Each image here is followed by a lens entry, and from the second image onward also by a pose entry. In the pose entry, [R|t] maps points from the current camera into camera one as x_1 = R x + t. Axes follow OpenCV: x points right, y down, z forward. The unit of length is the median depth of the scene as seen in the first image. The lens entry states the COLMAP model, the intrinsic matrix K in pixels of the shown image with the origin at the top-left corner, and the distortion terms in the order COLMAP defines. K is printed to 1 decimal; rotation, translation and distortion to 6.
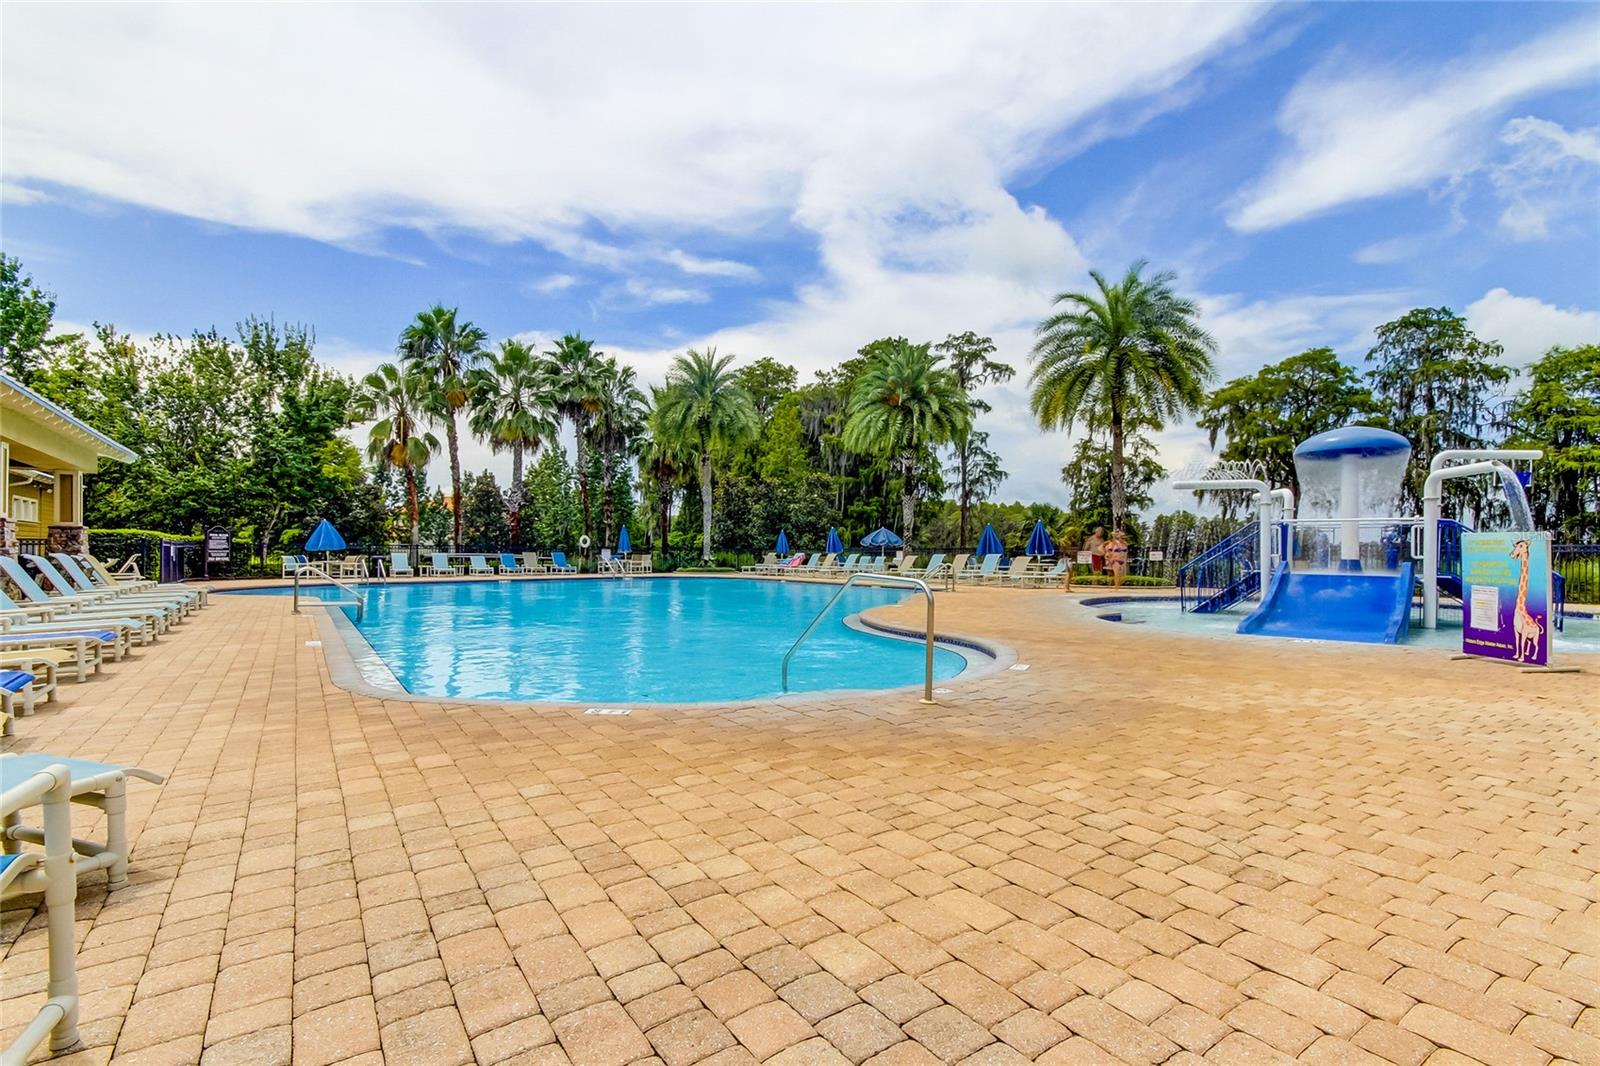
lens RADIAL K [[738.4, 0, 804.2], [0, 738.4, 560.2], [0, 0, 1]] dist [0.018122, 0.000245]
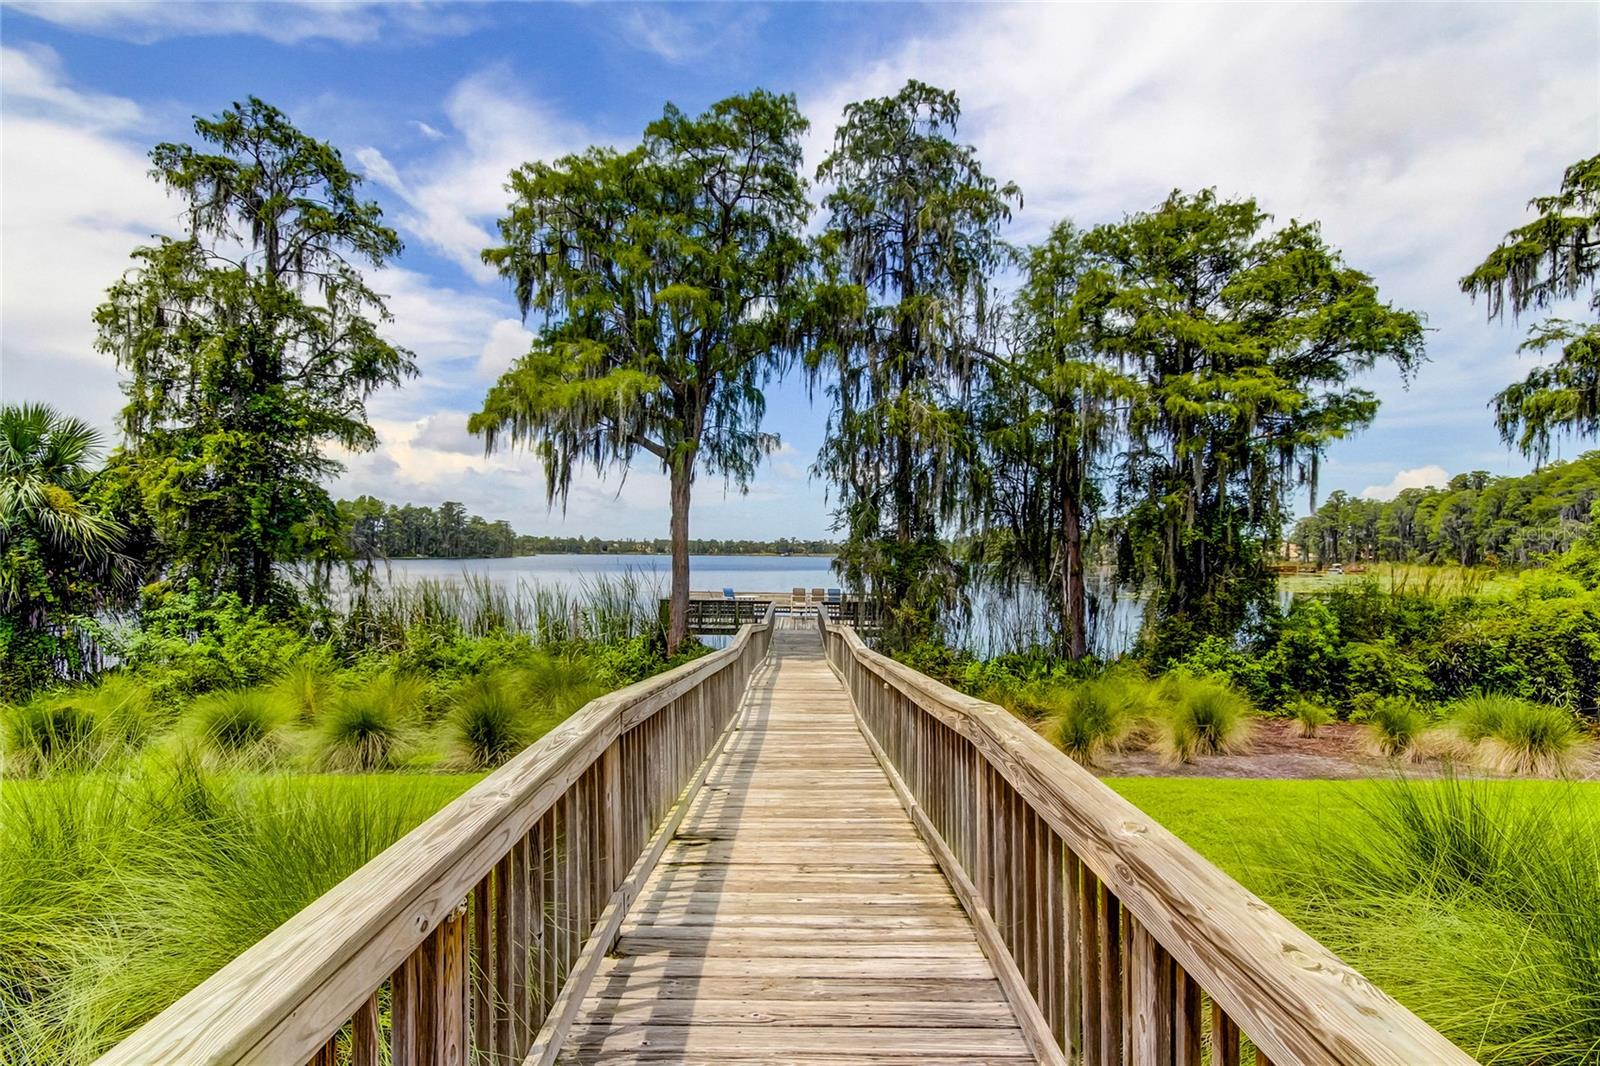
lens RADIAL K [[804.8, 0, 798.6], [0, 804.8, 562.4], [0, 0, 1]] dist [0.023068, -0.000656]
pose [[0.567474, -0.011645, 0.823309, 0.228810], [0.003756, 0.999926, 0.011555, -0.012685], [-0.823383, -0.003465, 0.567476, 0.542342]]
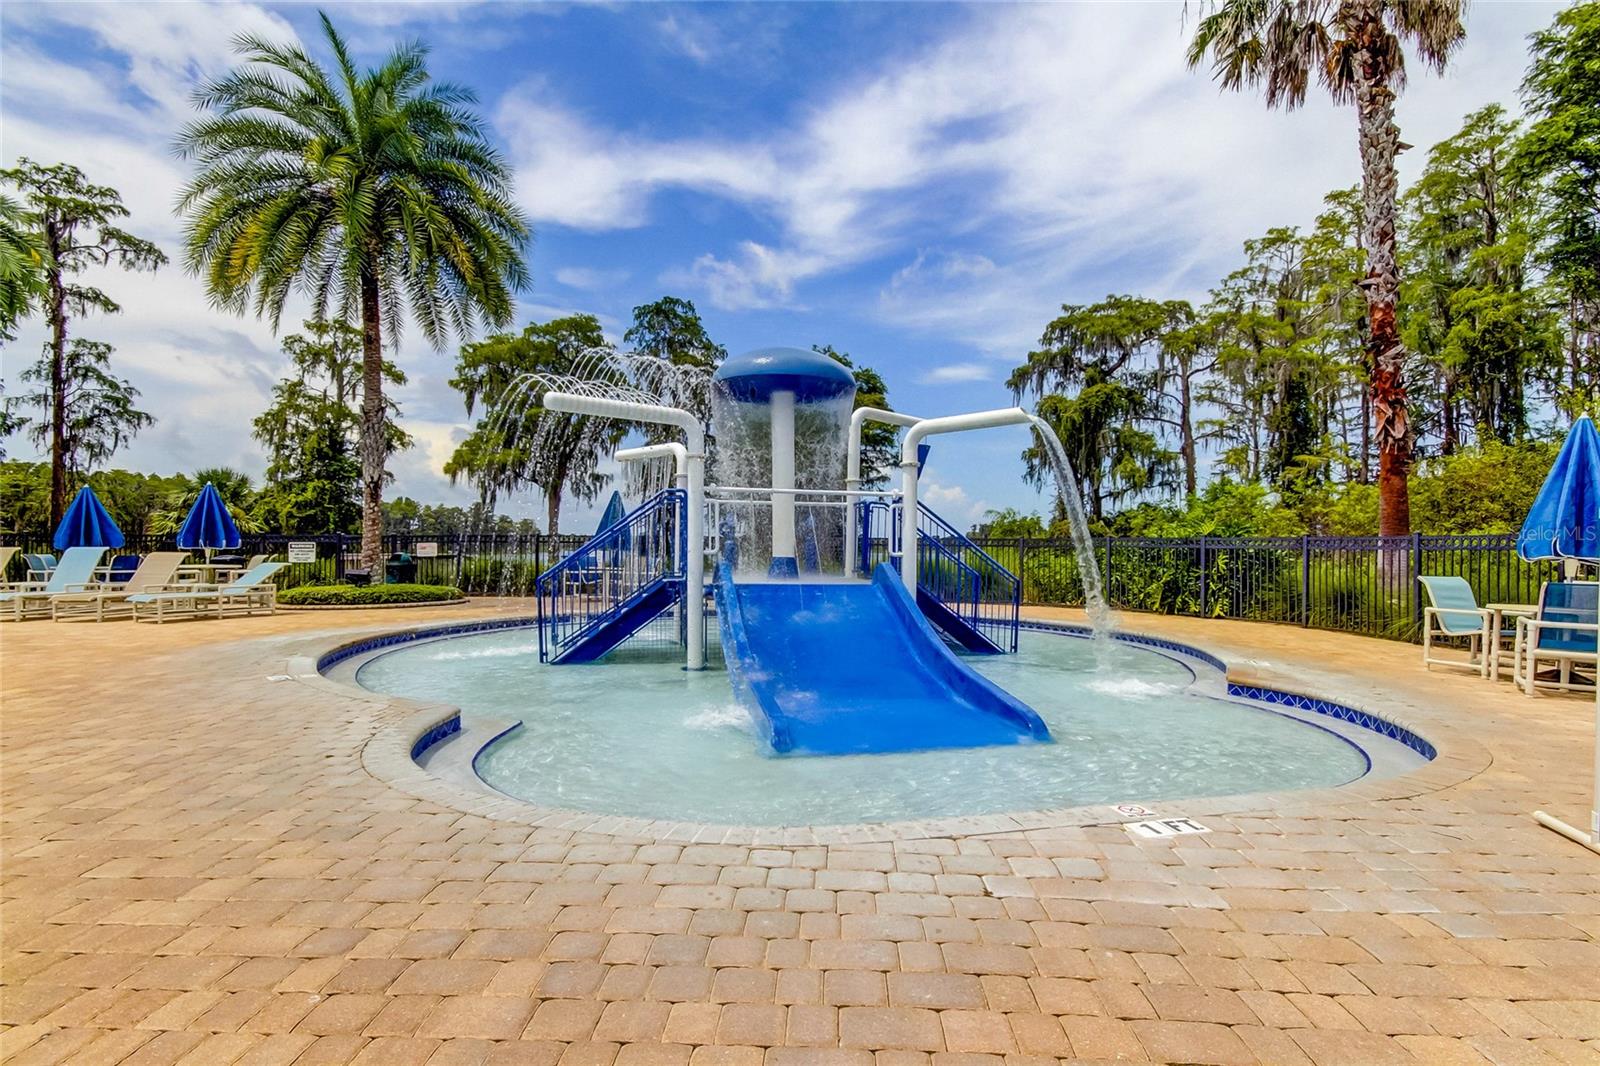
lens RADIAL K [[791.1, 0, 800.0], [0, 791.1, 533.0], [0, 0, 1]] dist [0.018834, -0.002340]
pose [[0.590579, 0.012037, 0.806890, 0.059993], [0.007793, 0.999757, -0.020619, -0.001657], [-0.806942, 0.018465, 0.590342, 0.181097]]
